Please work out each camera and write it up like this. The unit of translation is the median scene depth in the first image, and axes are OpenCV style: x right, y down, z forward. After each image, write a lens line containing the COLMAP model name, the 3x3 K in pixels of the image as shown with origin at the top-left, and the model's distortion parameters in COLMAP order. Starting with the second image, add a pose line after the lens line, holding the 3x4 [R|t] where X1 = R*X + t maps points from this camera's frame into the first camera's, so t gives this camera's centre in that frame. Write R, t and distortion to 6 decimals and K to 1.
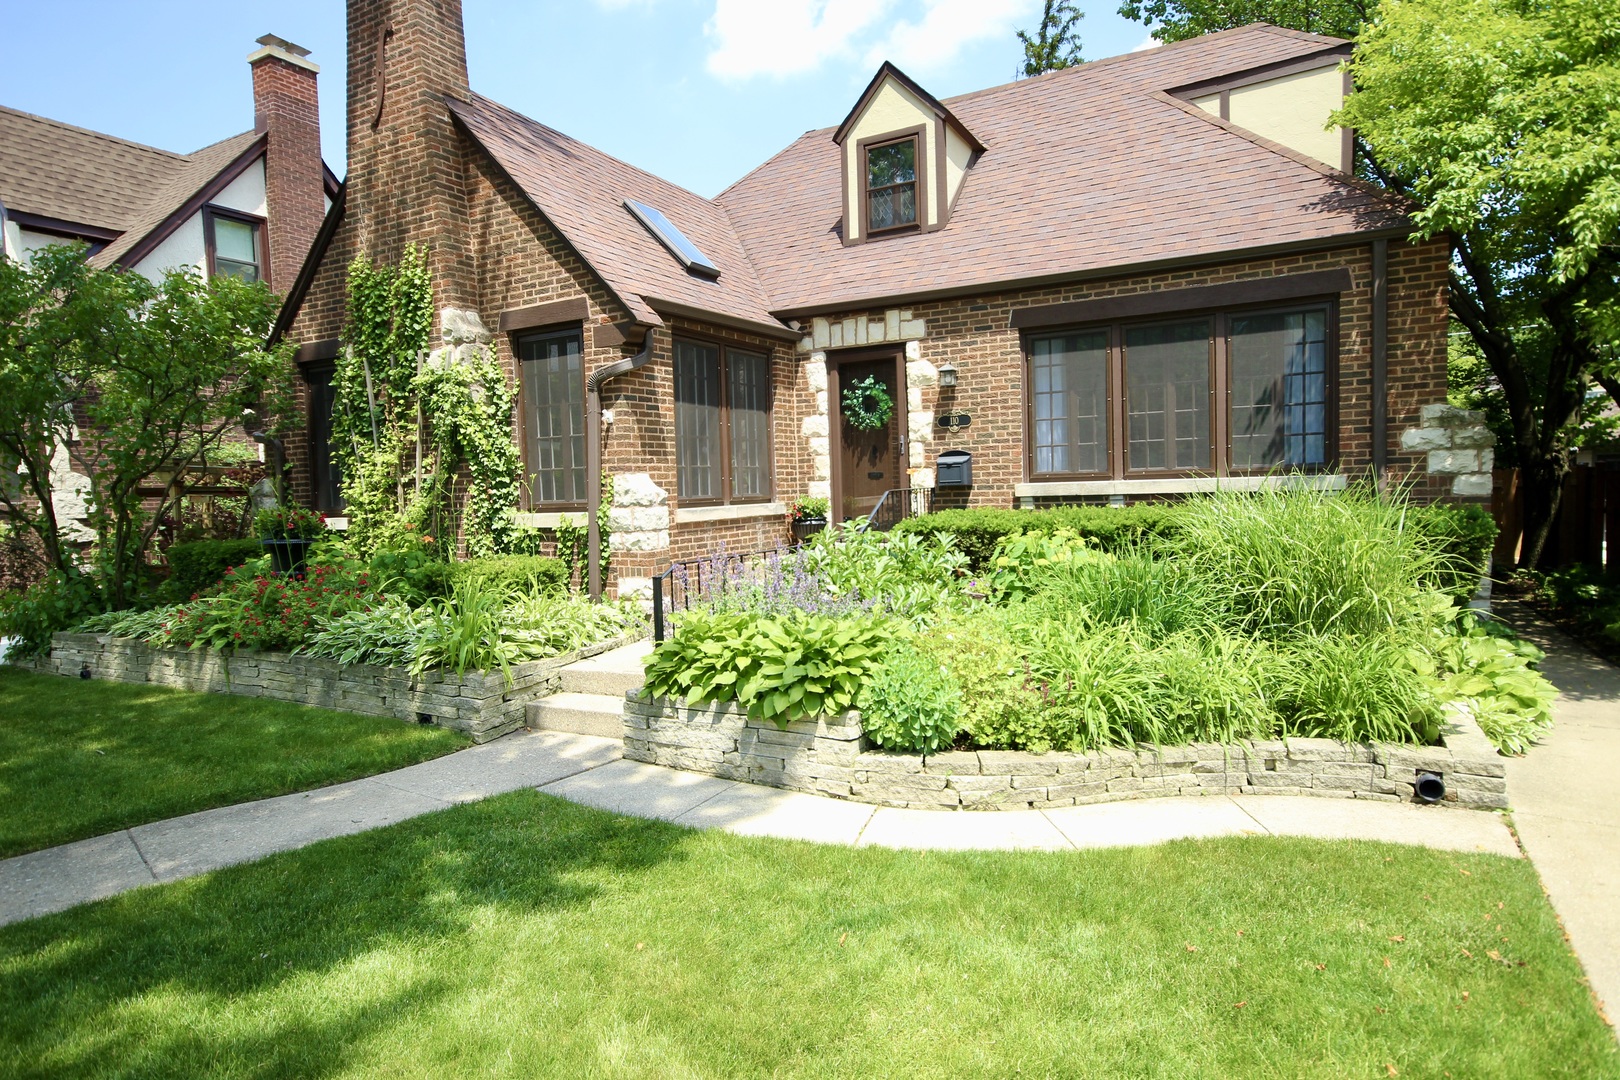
lens RADIAL K [[918.1, 0, 808.6], [0, 918.1, 533.5], [0, 0, 1]] dist [0.017707, 0.001616]
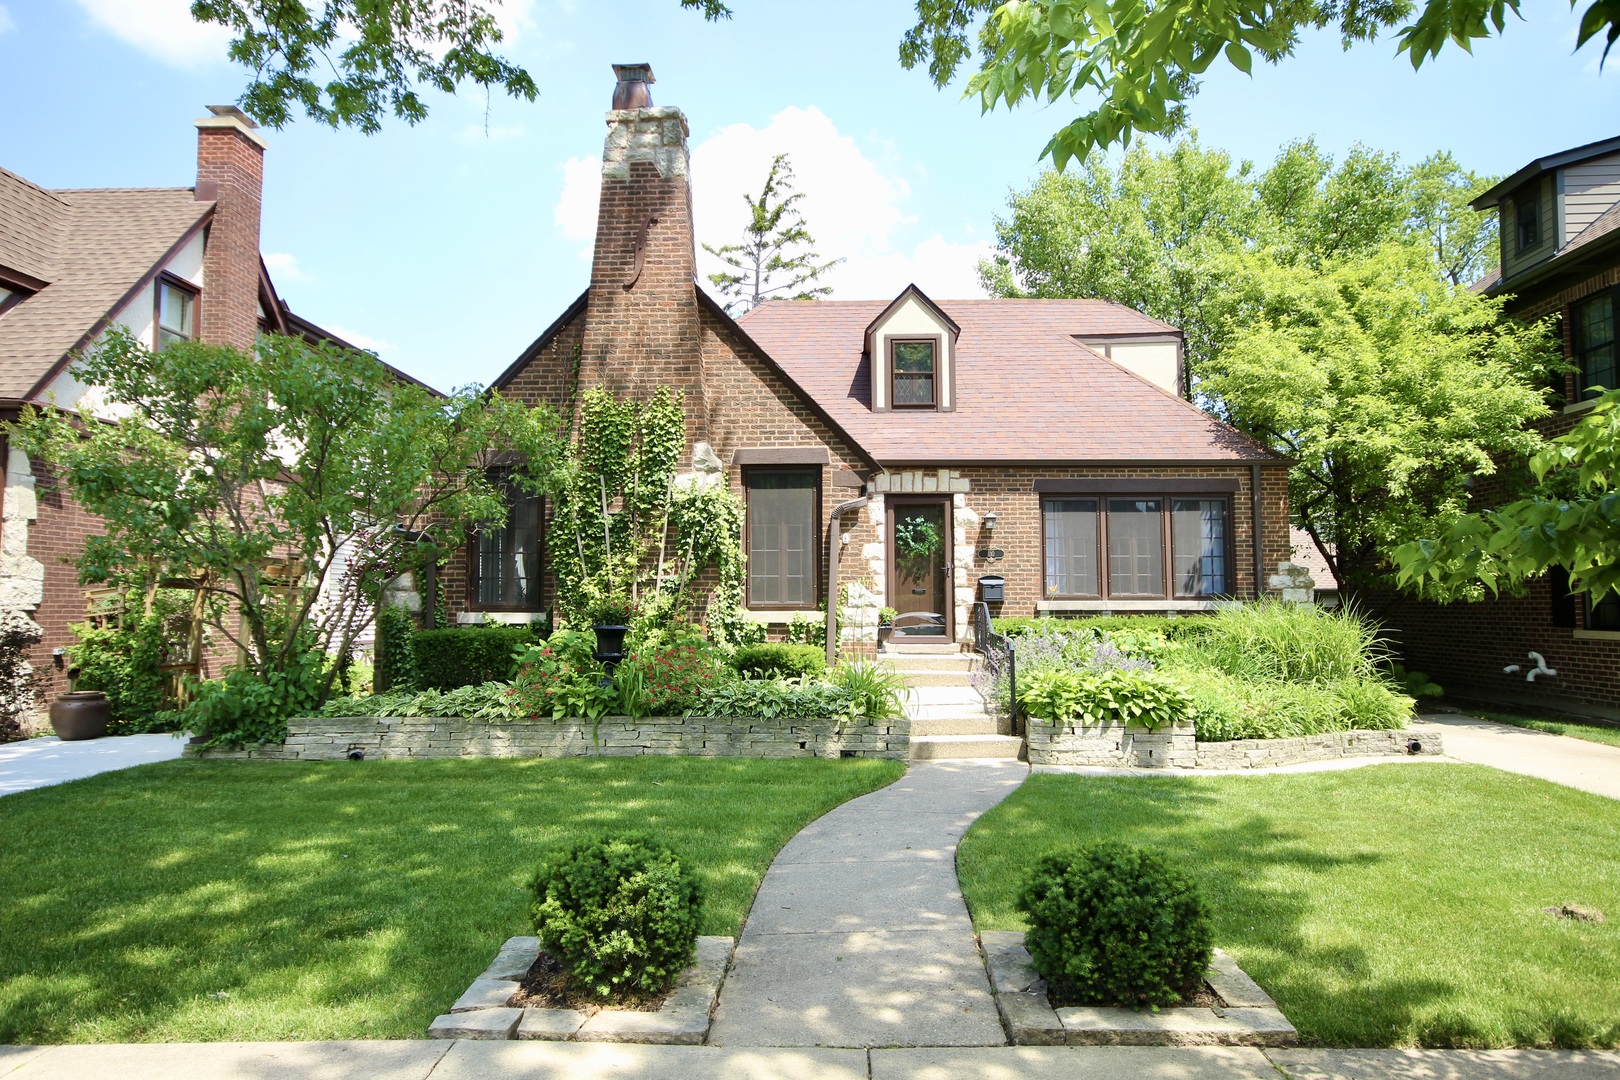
lens RADIAL K [[1034.6, 0, 811.5], [0, 1034.6, 544.3], [0, 0, 1]] dist [0.018201, 0.000811]
pose [[0.890443, 0.057890, 0.451398, -0.780688], [-0.002915, 0.992582, -0.121546, 0.051958], [-0.455085, 0.106914, 0.884006, -0.245729]]
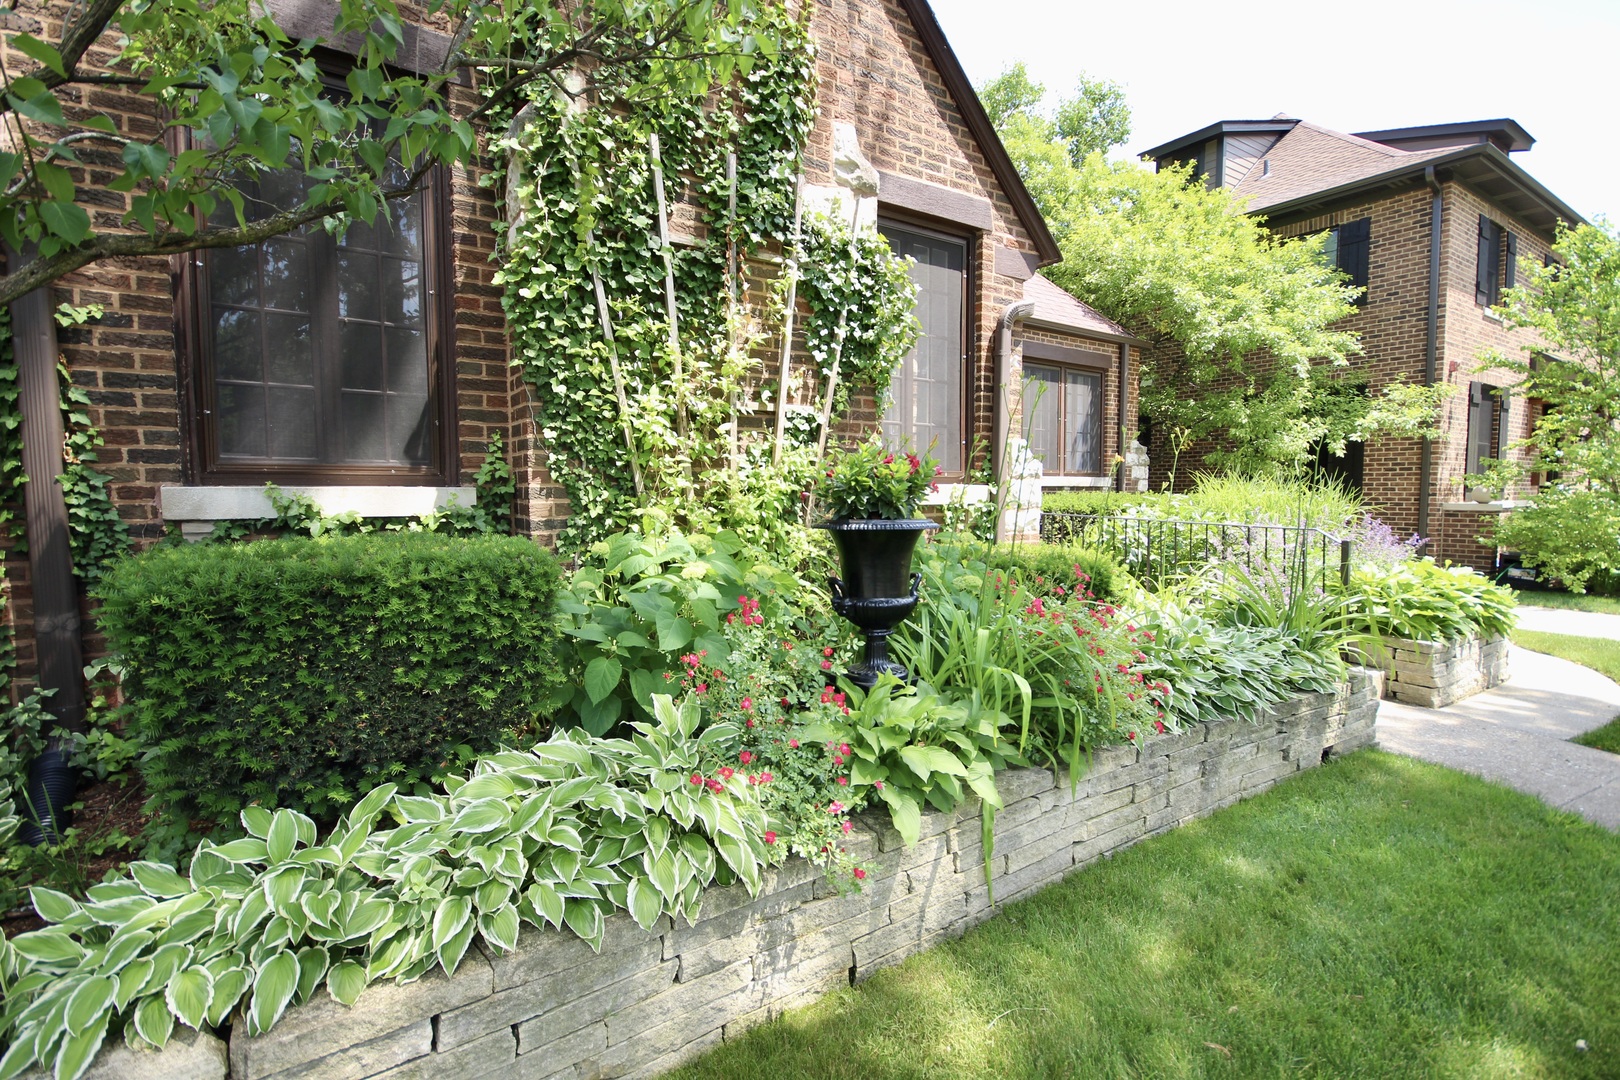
lens RADIAL K [[751.2, 0, 817.4], [0, 751.2, 536.9], [0, 0, 1]] dist [0.003715, 0.000214]
pose [[0.432304, -0.027836, 0.901298, -0.740065], [0.035923, 0.999262, 0.013632, 0.006576], [-0.901012, 0.026484, 0.432985, 0.729179]]
